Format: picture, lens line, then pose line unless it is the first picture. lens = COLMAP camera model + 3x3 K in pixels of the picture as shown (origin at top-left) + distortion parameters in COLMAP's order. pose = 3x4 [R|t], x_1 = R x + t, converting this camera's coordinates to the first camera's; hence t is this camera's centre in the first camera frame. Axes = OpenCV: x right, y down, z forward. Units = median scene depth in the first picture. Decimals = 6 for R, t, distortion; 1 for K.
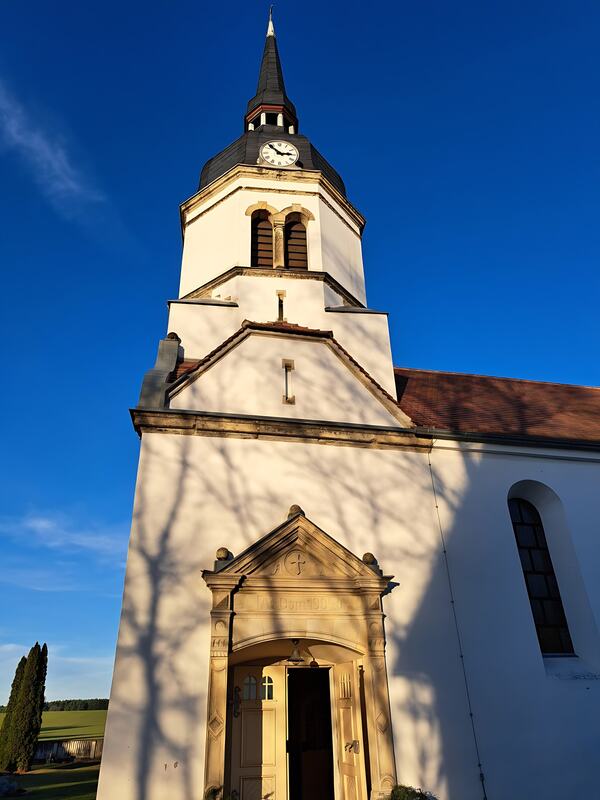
lens RADIAL K [[568.0, 0, 297.1], [0, 568.0, 391.9], [0, 0, 1]] dist [0.100945, -0.125834]
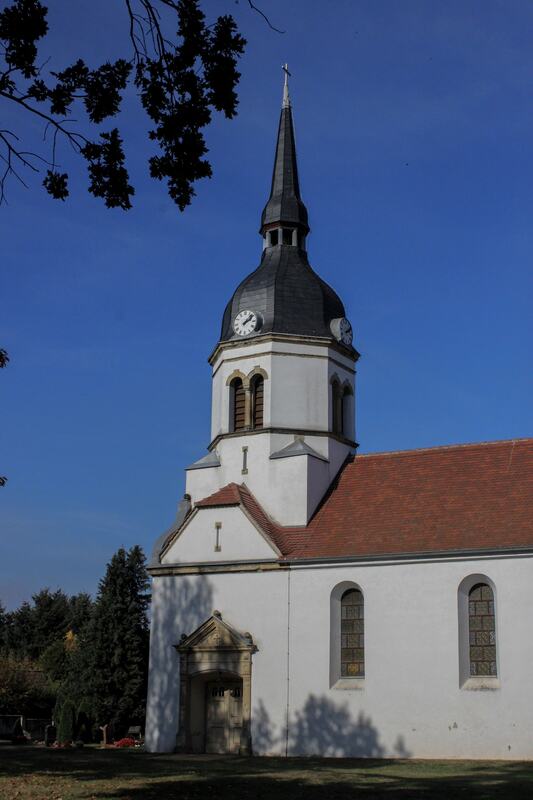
lens RADIAL K [[1054.4, 0, 266.5], [0, 1054.4, 400.0], [0, 0, 1]] dist [-0.089844, 0.079897]
pose [[0.778123, -0.137938, -0.612779, 1.607963], [0.280265, 0.949333, 0.142190, -0.628536], [0.562118, -0.282382, 0.777357, -0.998177]]
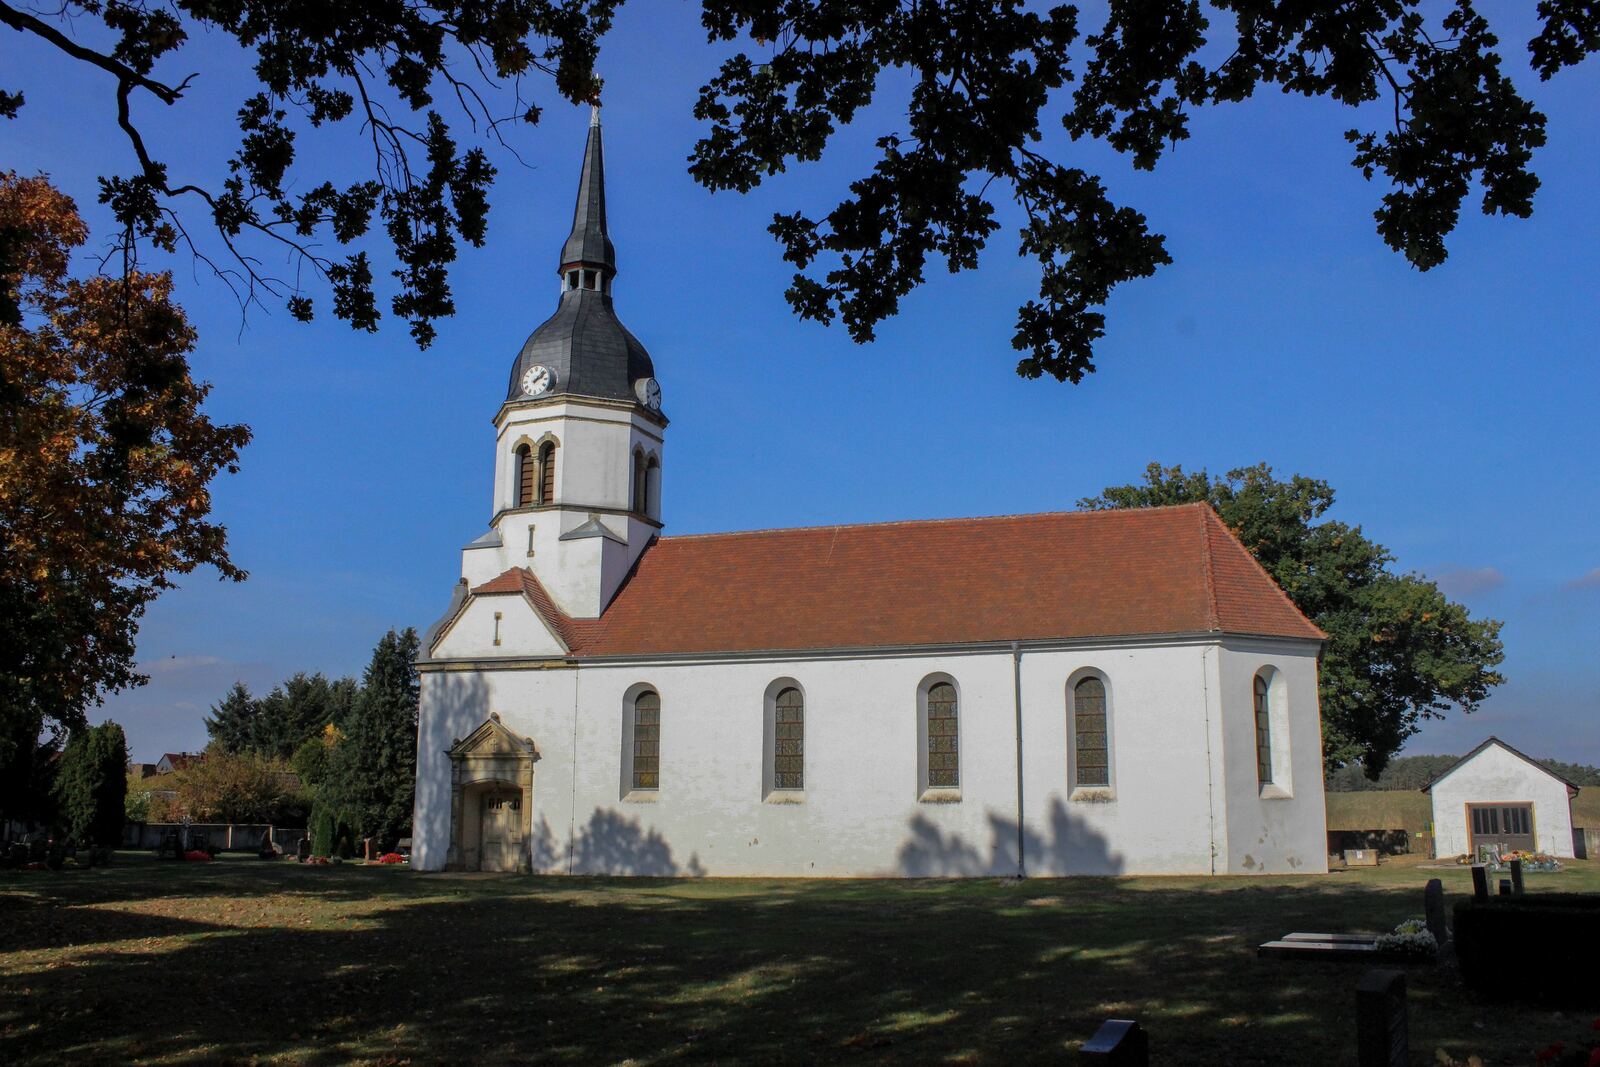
lens RADIAL K [[1281.9, 0, 764.2], [0, 1281.9, 545.3], [0, 0, 1]] dist [-0.151600, 0.006409]
pose [[0.861755, -0.070982, -0.502335, 1.749482], [0.224138, 0.941557, 0.251461, -0.696214], [0.455128, -0.329290, 0.827301, -1.079954]]
